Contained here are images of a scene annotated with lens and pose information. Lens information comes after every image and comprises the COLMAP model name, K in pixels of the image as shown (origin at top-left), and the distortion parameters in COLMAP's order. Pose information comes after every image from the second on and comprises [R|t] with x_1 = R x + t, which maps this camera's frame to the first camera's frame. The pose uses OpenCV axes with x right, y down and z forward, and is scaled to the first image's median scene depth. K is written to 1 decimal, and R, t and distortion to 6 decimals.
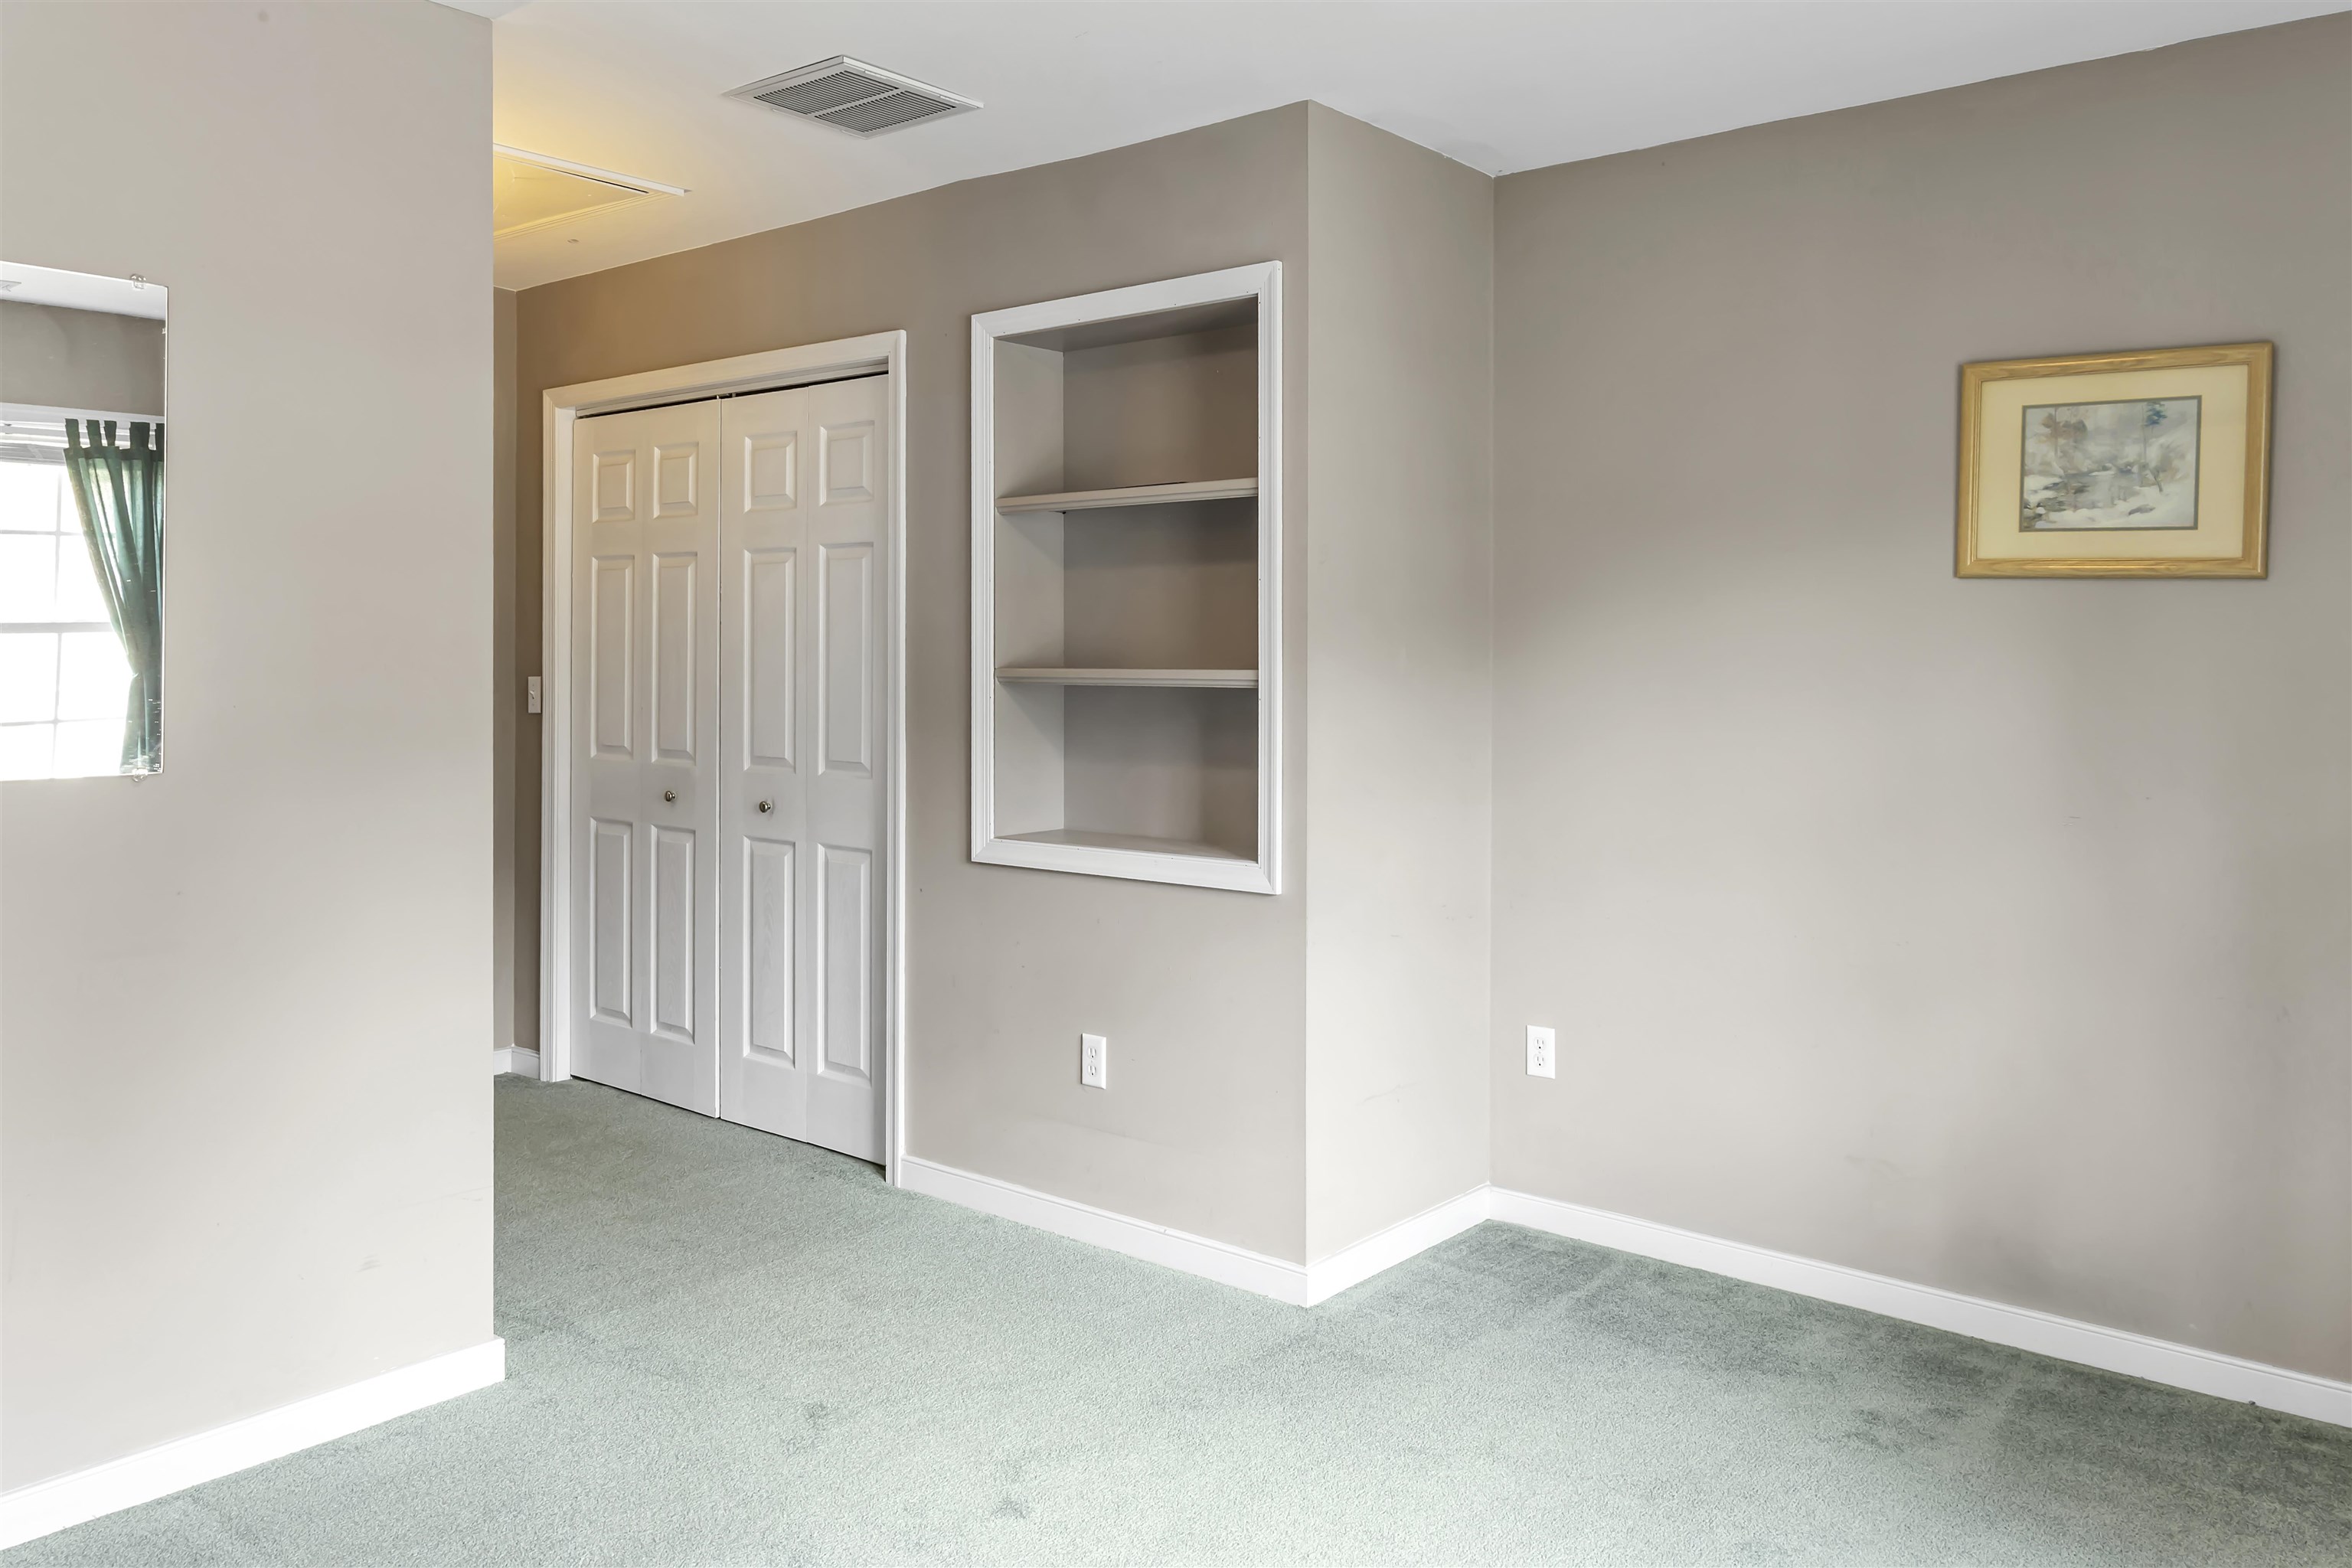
lens RADIAL K [[1737.1, 0, 1176.0], [0, 1737.1, 784.0], [0, 0, 1]] dist [0.005170, 0.000737]
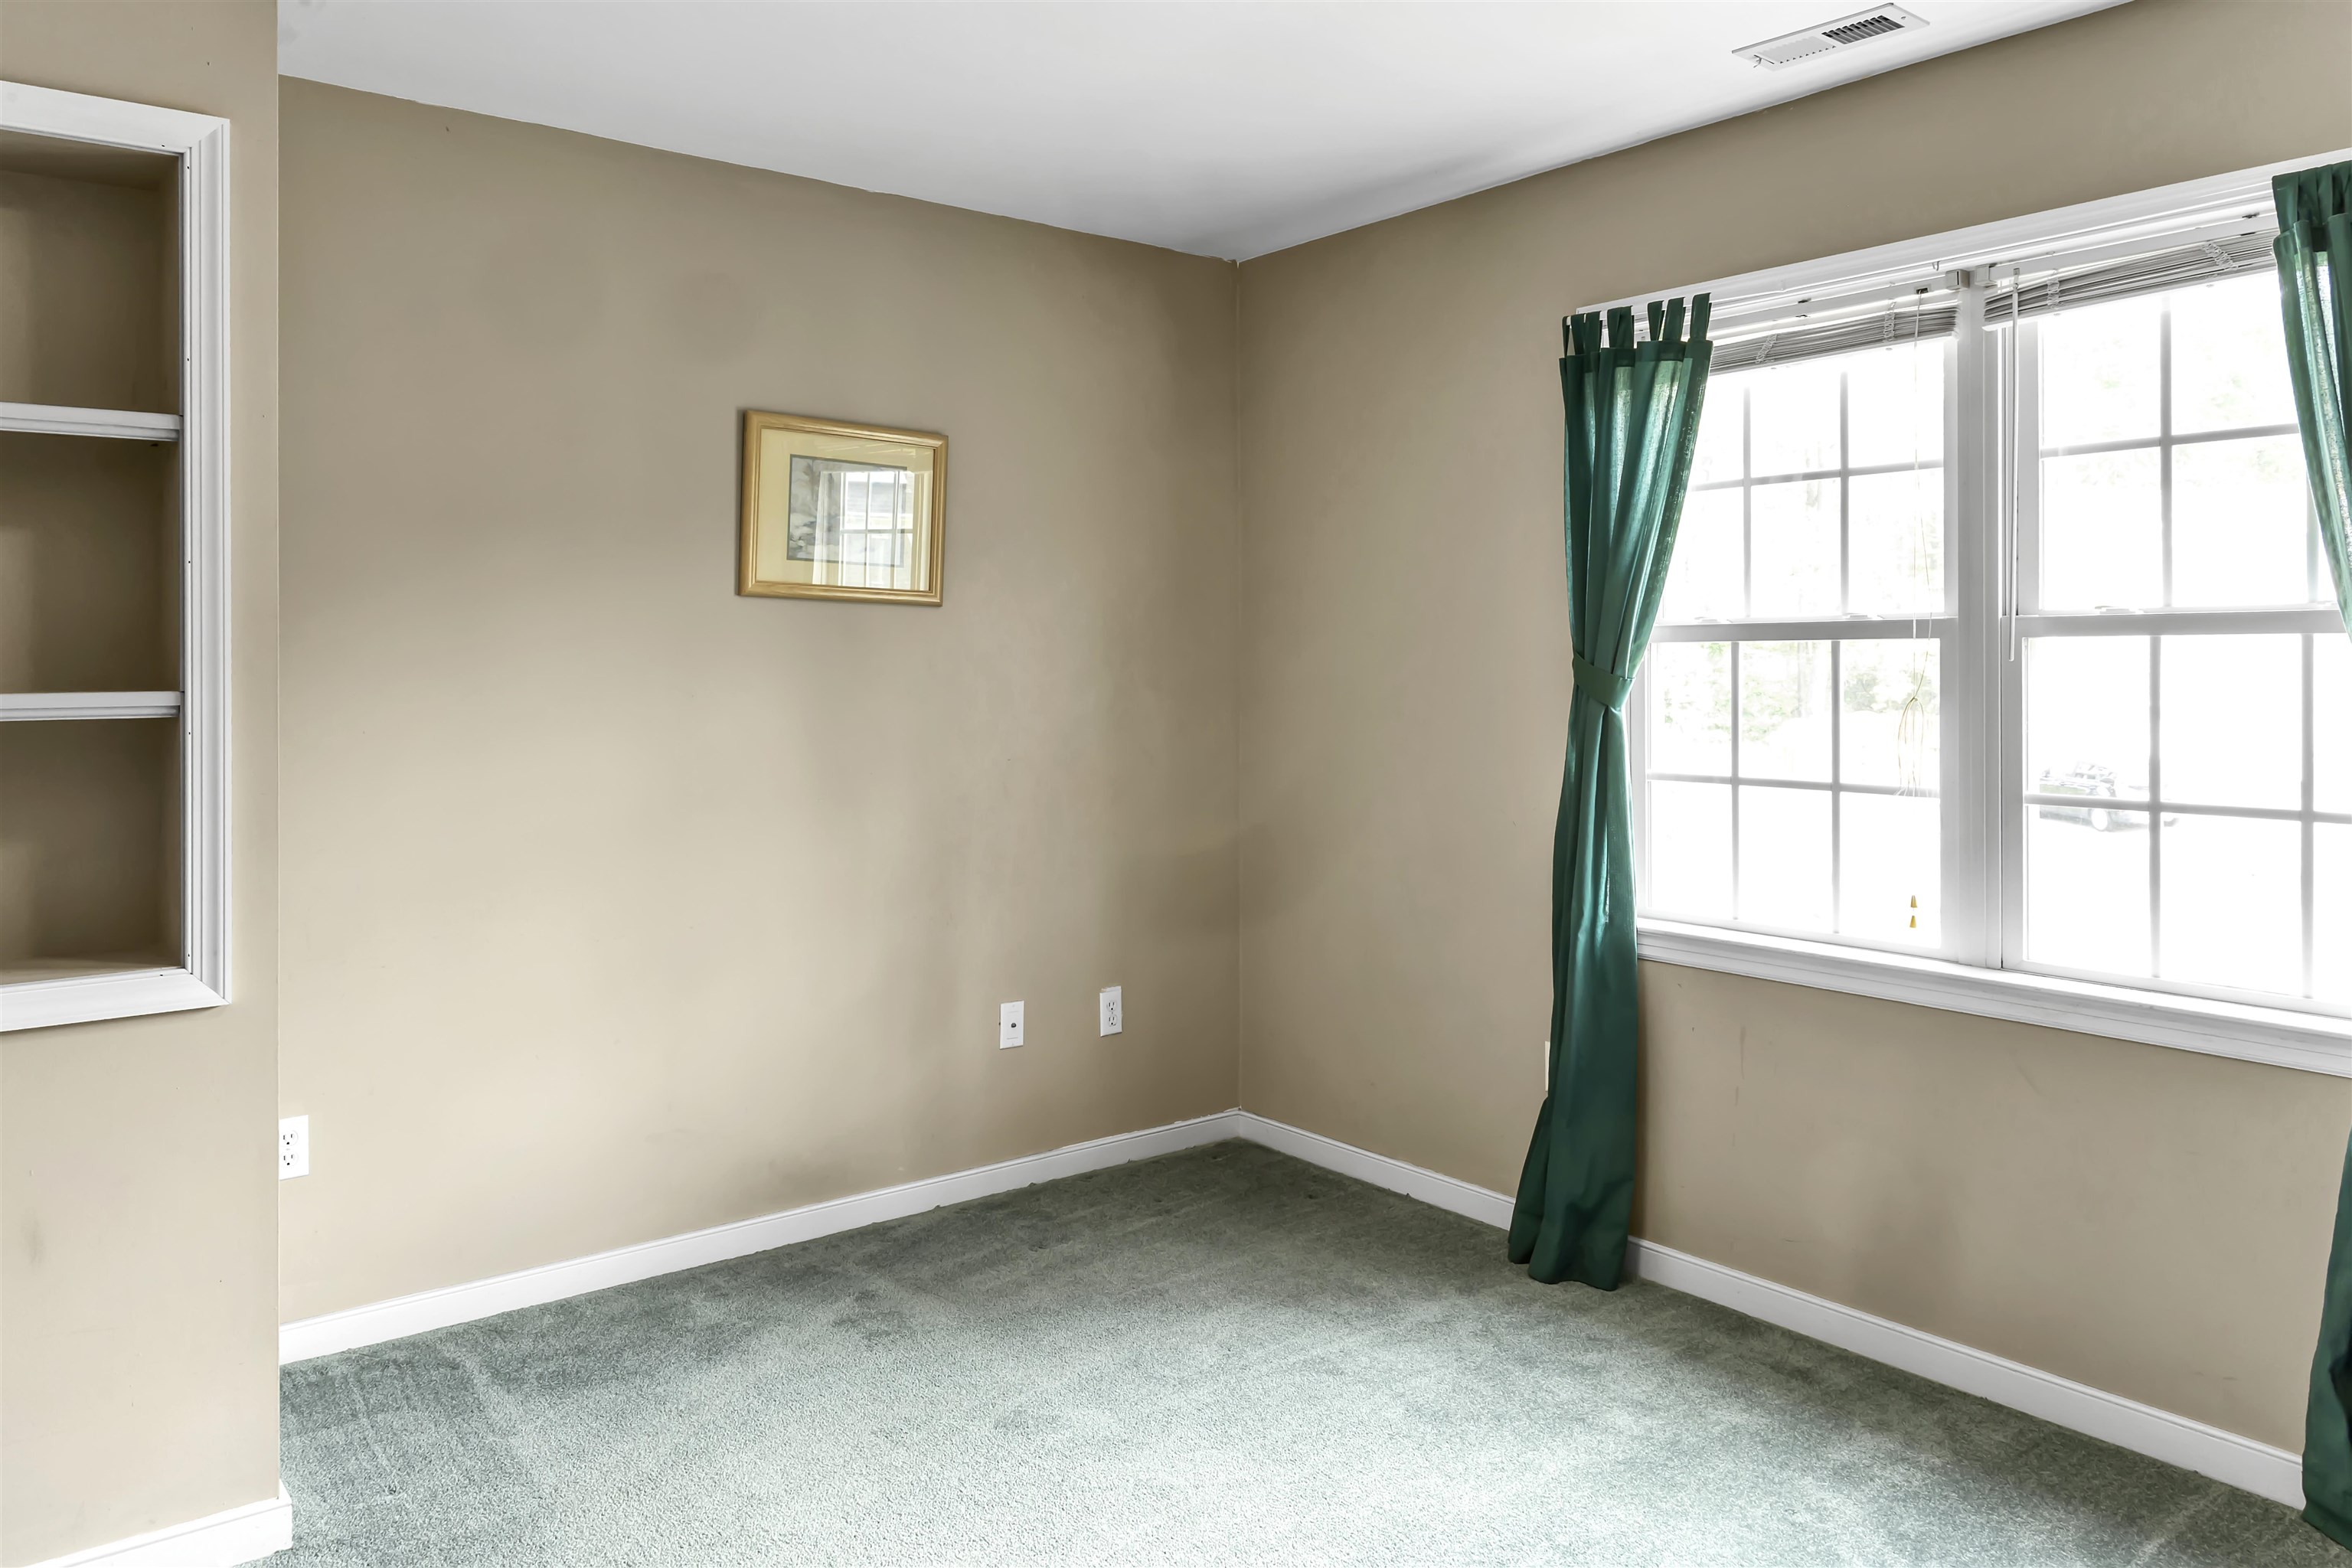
lens RADIAL K [[1628.6, 0, 1183.6], [0, 1628.6, 795.9], [0, 0, 1]] dist [0.001011, -0.004430]
pose [[0.197512, -0.085257, 0.976586, -0.554994], [0.081796, 0.994170, 0.070249, -0.040155], [-0.976882, 0.066006, 0.203334, 0.513007]]
